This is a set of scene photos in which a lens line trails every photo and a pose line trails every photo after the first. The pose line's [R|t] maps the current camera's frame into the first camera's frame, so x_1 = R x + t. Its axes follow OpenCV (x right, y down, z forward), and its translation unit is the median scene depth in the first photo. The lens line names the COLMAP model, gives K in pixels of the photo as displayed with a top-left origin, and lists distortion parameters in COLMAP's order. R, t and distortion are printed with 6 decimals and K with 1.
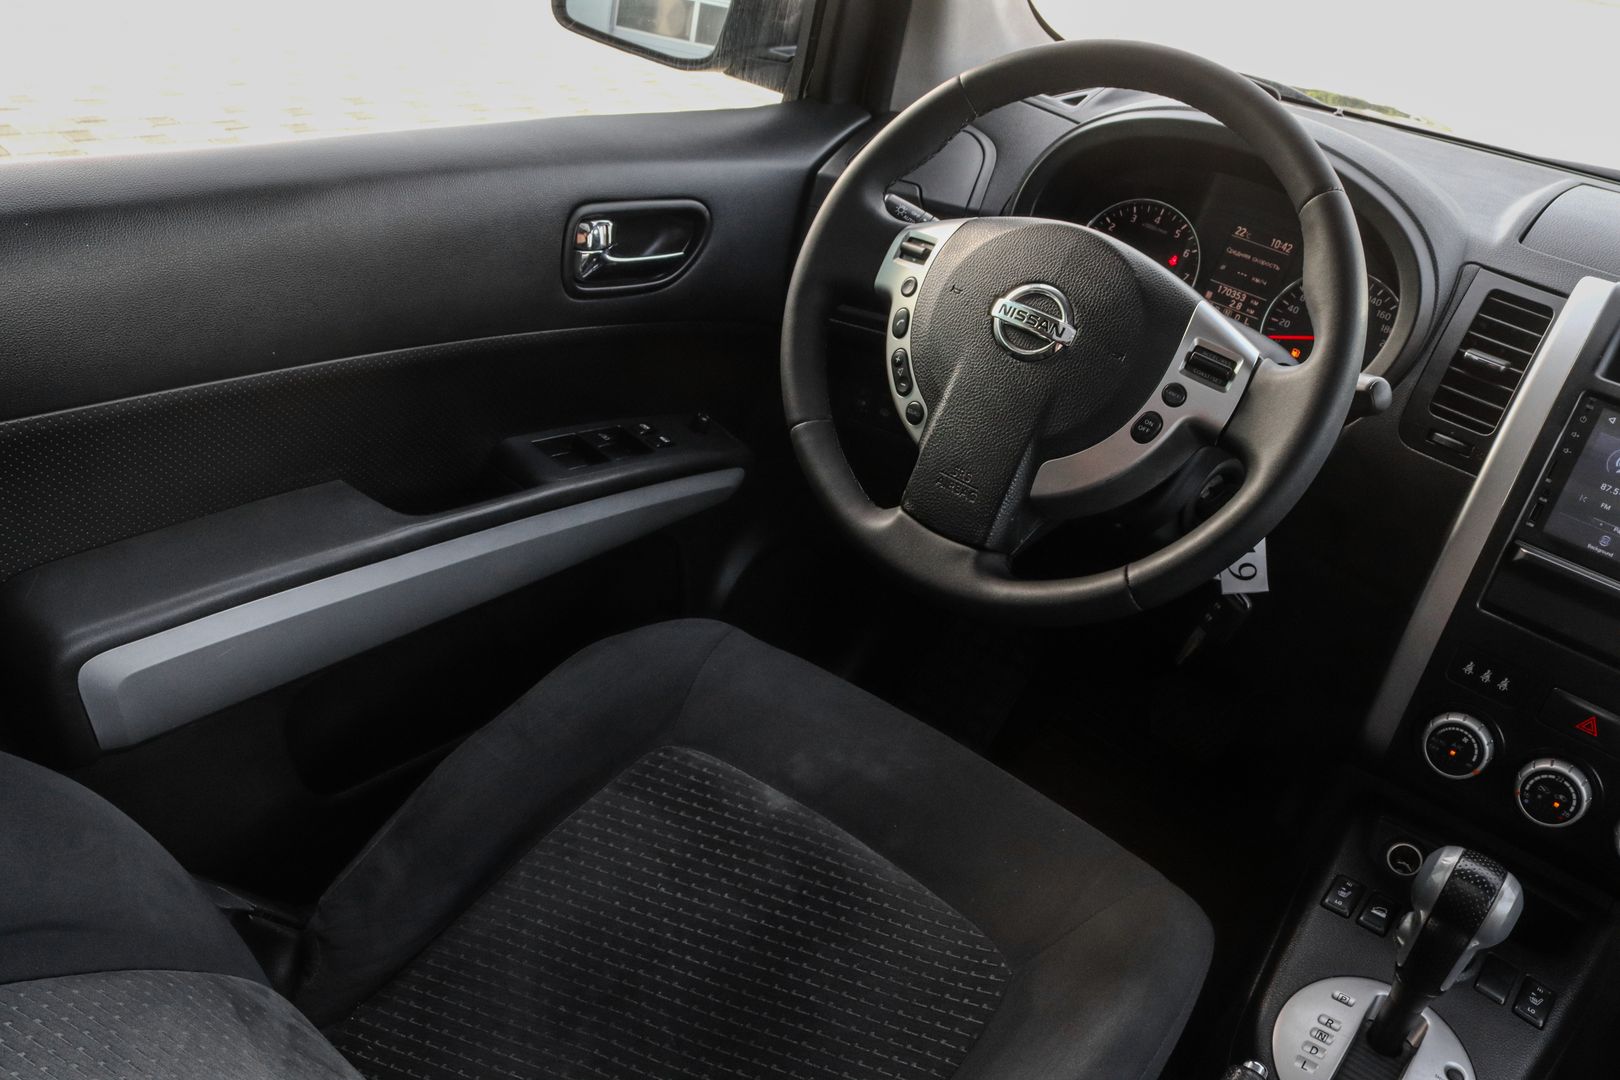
lens RADIAL K [[1334.7, 0, 810.0], [0, 1334.7, 540.0], [0, 0, 1]] dist [-0.170877, 0.149257]
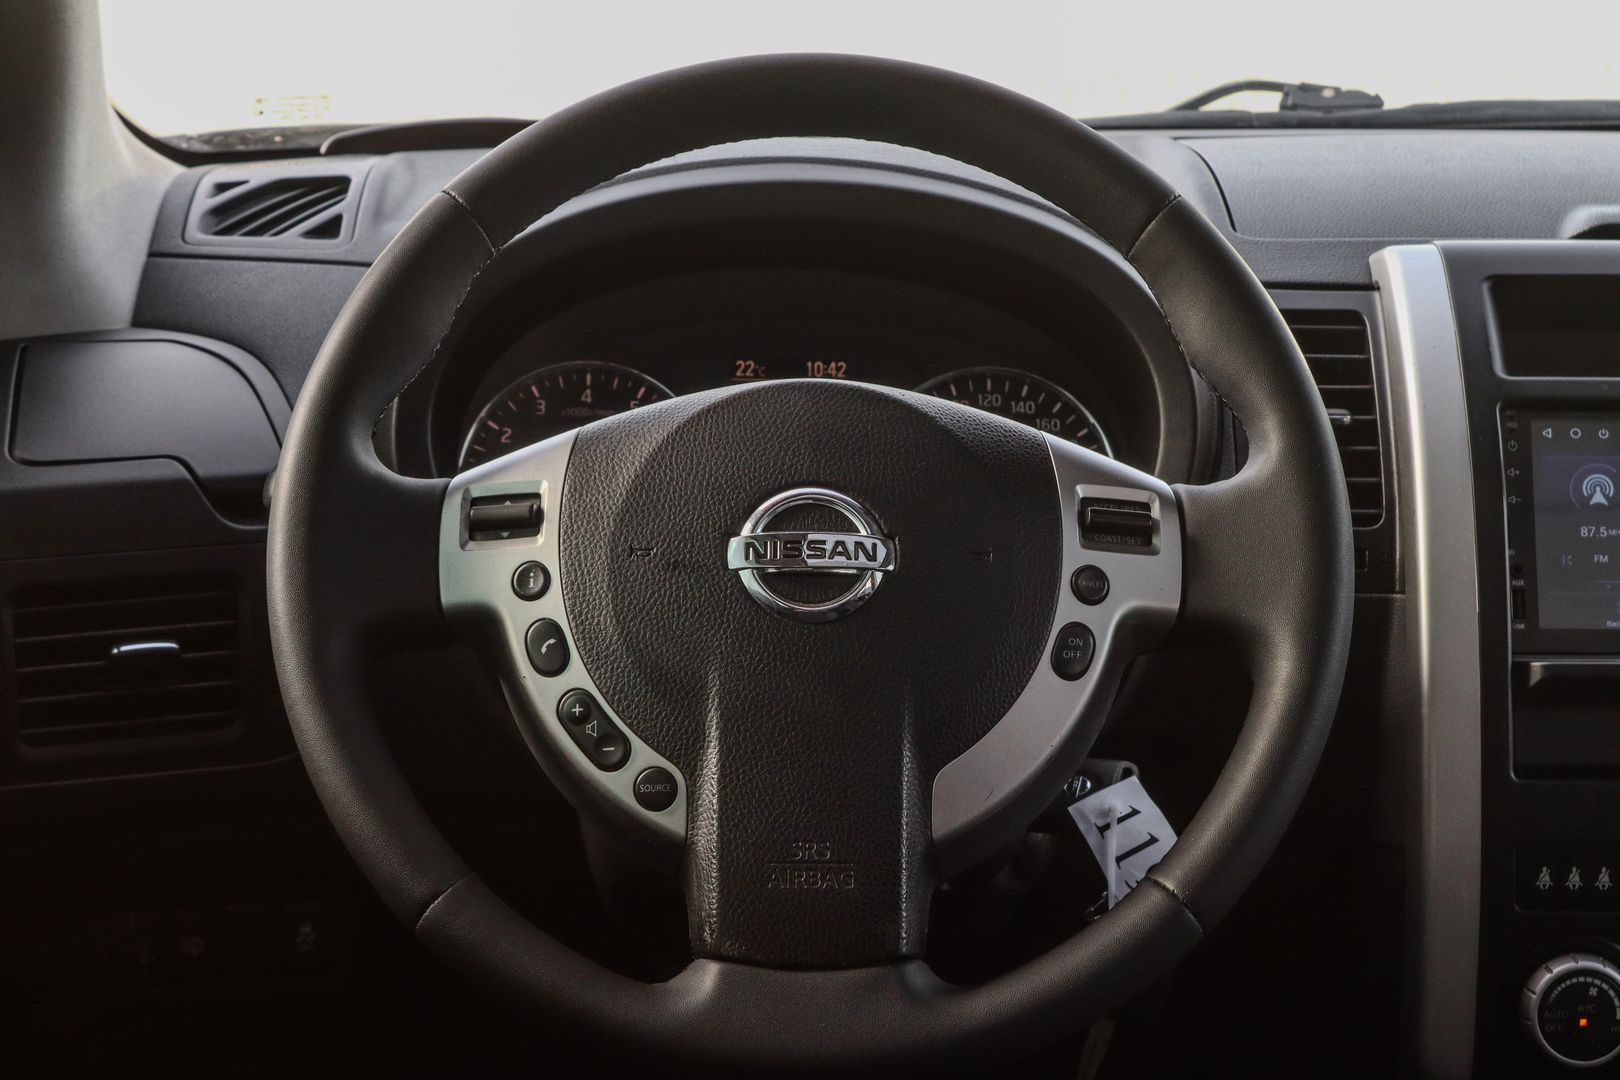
lens RADIAL K [[3348.0, 0, 810.0], [0, 3348.0, 540.0], [0, 0, 1]] dist [0.024392, 0.249069]
pose [[0.762919, -0.275887, 0.584672, -0.636255], [0.409519, 0.906023, -0.106845, -0.017330], [-0.500250, 0.320949, 0.804203, -0.143756]]
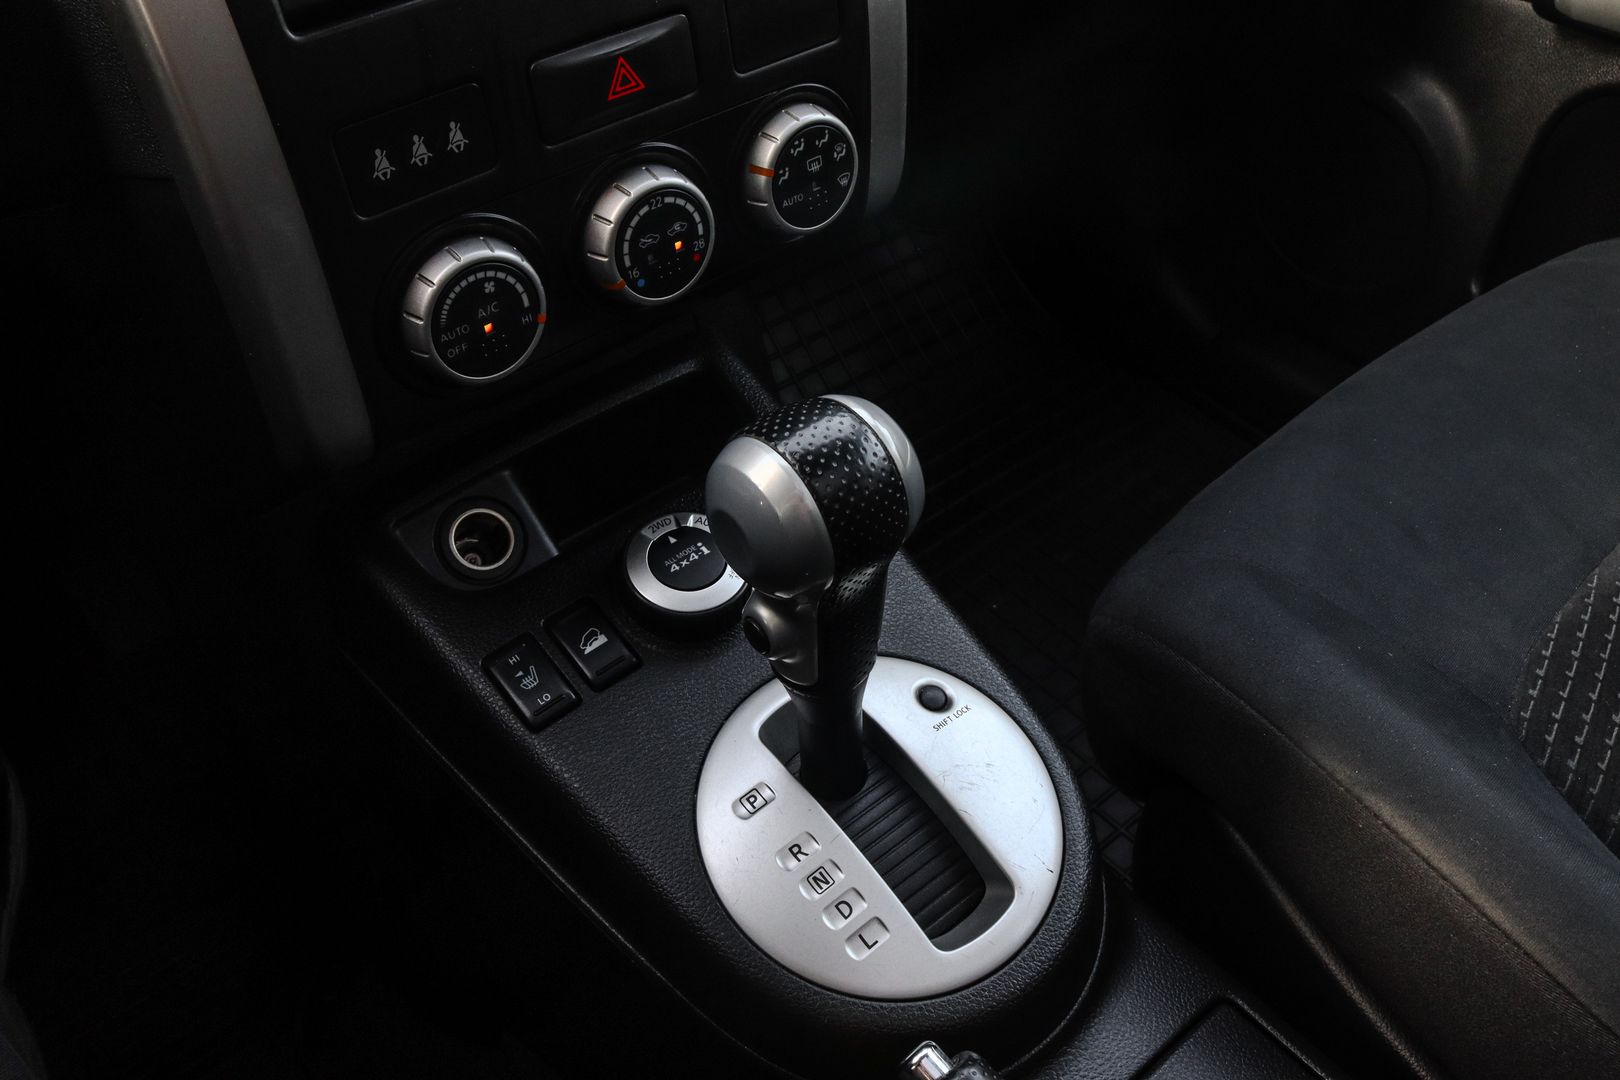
lens RADIAL K [[1334.7, 0, 810.0], [0, 1334.7, 540.0], [0, 0, 1]] dist [-0.170877, 0.149257]
pose [[0.197343, -0.787941, 0.583271, 0.198074], [0.531378, 0.585961, 0.611790, -0.014764], [-0.823829, 0.189205, 0.534330, 0.693126]]
